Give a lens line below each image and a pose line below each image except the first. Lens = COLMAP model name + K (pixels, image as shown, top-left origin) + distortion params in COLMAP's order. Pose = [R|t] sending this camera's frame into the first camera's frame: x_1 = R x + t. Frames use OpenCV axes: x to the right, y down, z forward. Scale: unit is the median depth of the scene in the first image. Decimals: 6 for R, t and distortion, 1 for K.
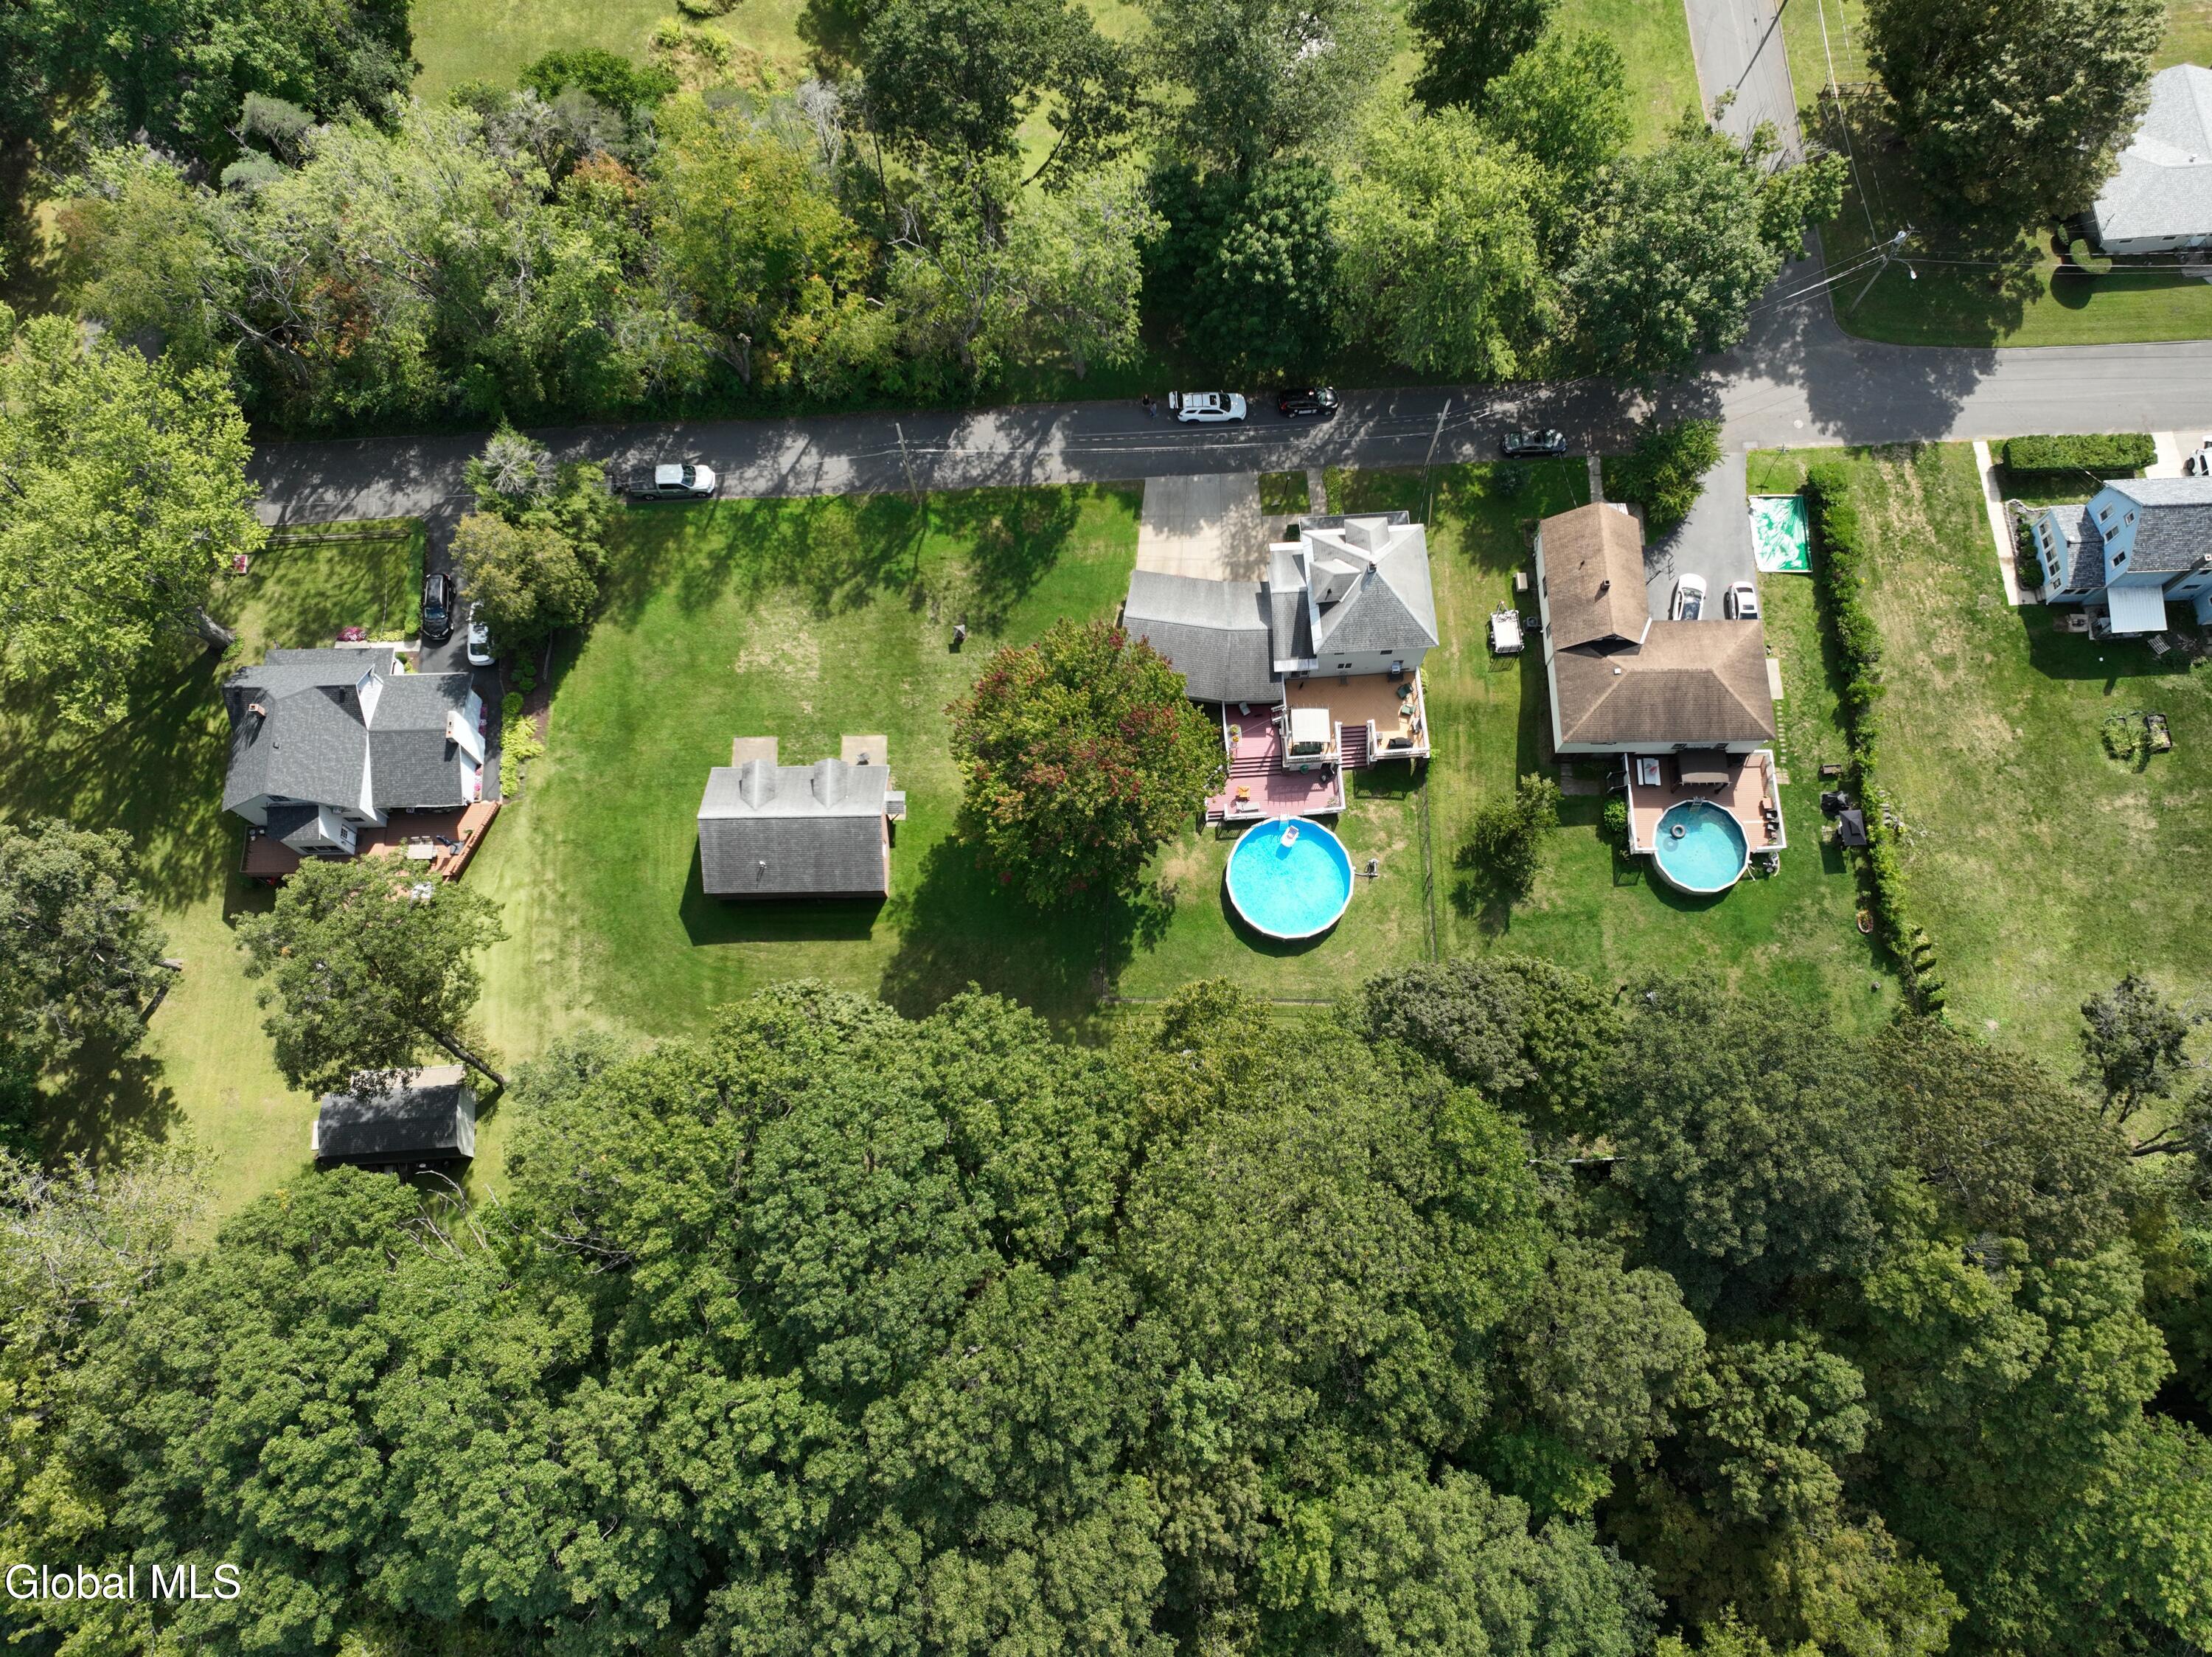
lens RADIAL K [[1675.0, 0, 1124.9], [0, 1675.0, 824.7], [0, 0, 1]] dist [-0.009039, 0.020320]
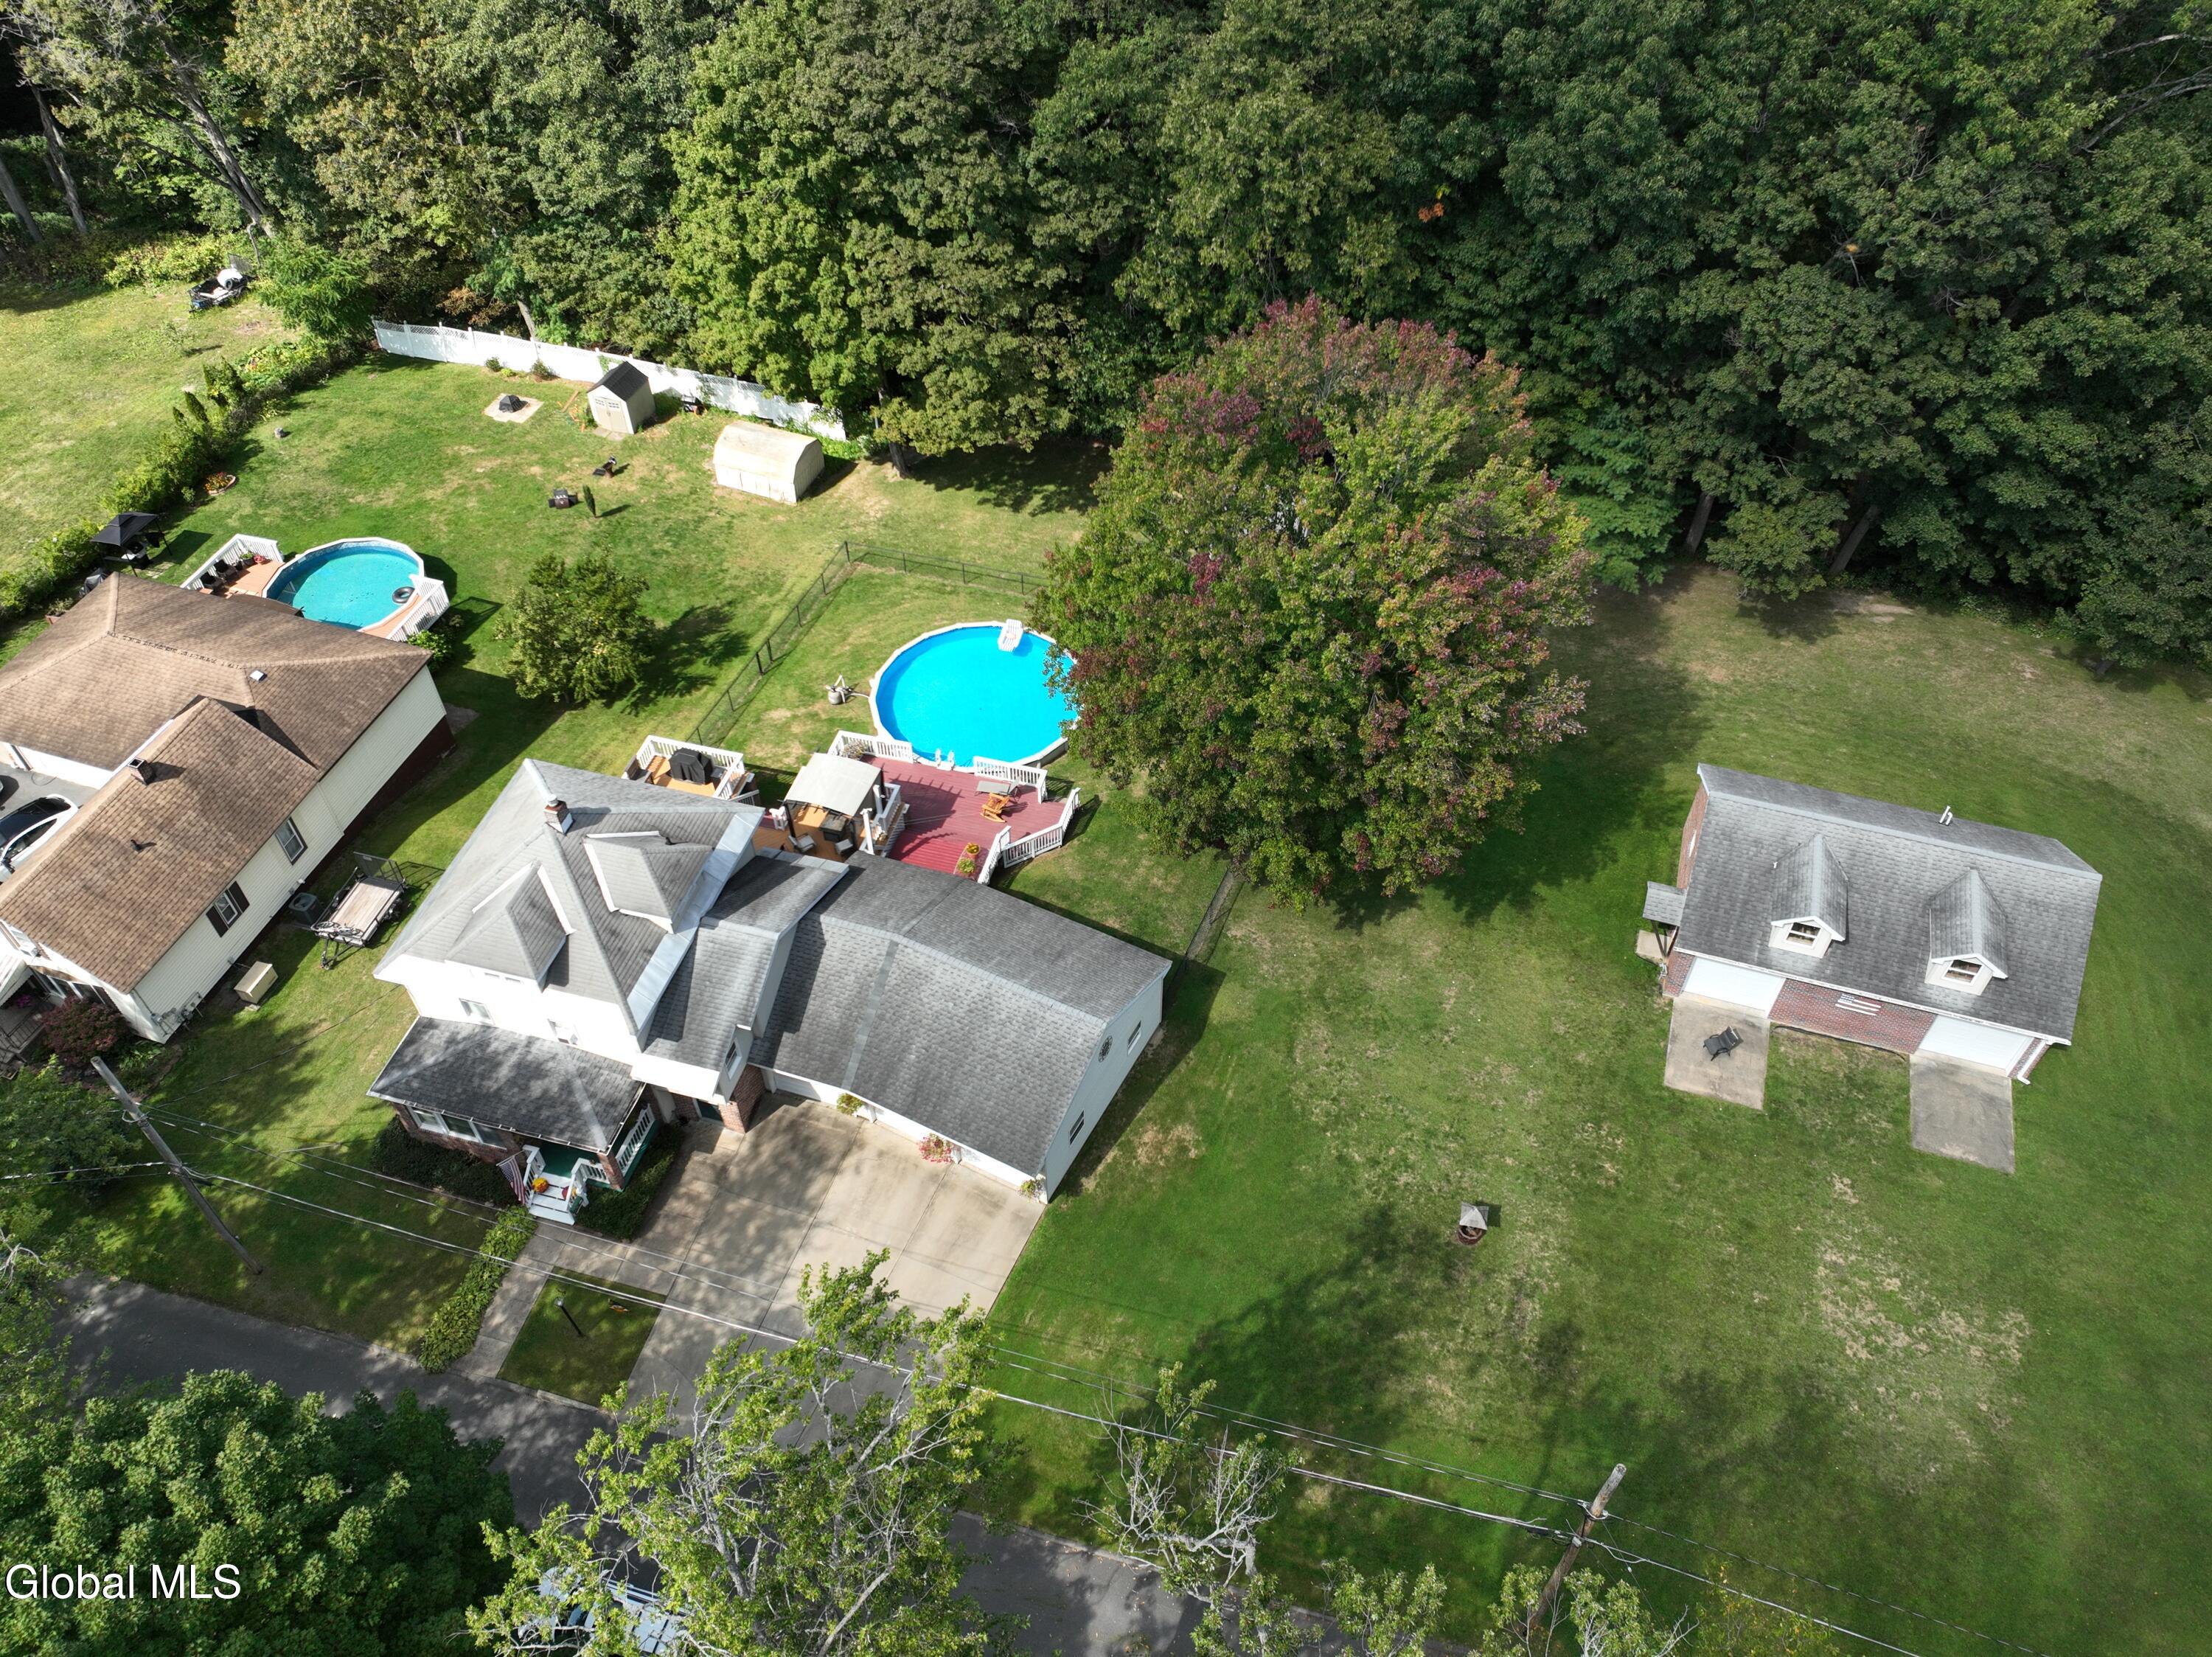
lens RADIAL K [[1675.0, 0, 1122.7], [0, 1675.0, 820.4], [0, 0, 1]] dist [-0.009039, 0.020320]
pose [[-0.946587, -0.237813, 0.217758, -0.085368], [0.307251, -0.460339, 0.832877, -0.455546], [-0.097826, 0.855297, 0.508819, 0.727703]]
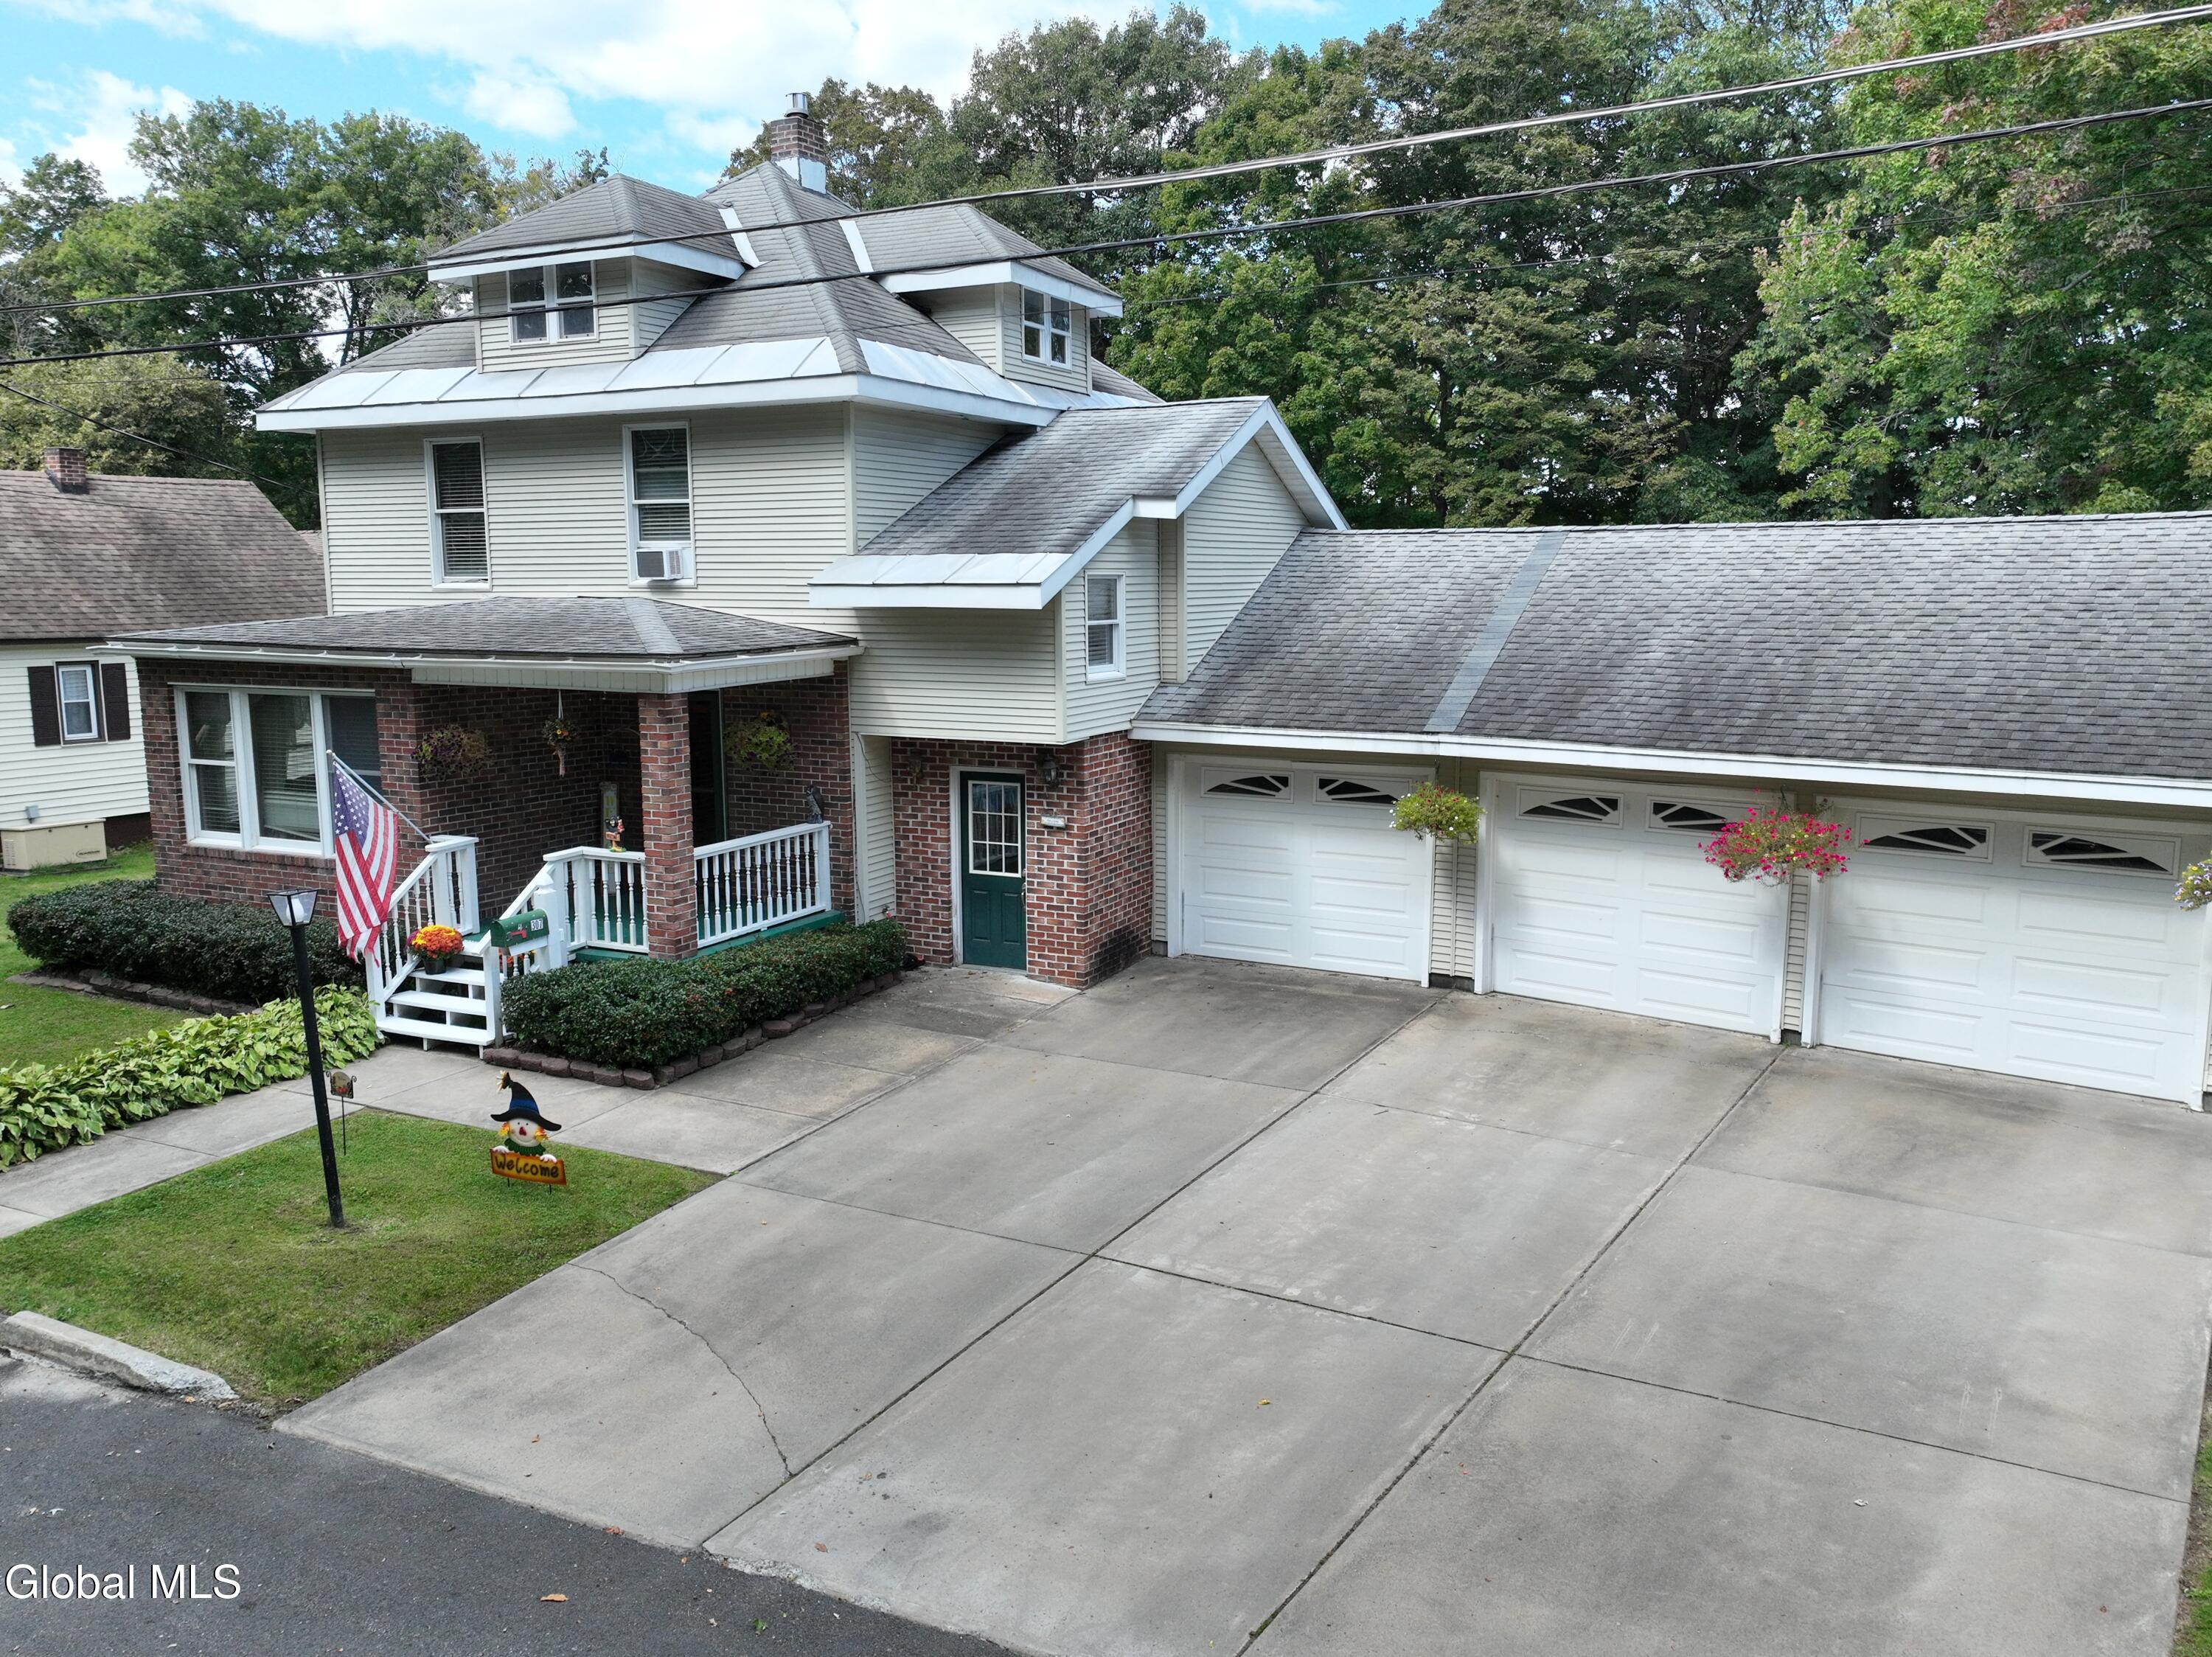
lens RADIAL K [[1675.0, 0, 1116.9], [0, 1675.0, 824.7], [0, 0, 1]] dist [-0.009039, 0.020320]
pose [[-0.871024, -0.065197, 0.486895, 0.016765], [0.469682, 0.179880, 0.864316, -0.276756], [-0.143933, 0.981526, -0.126058, 1.043765]]
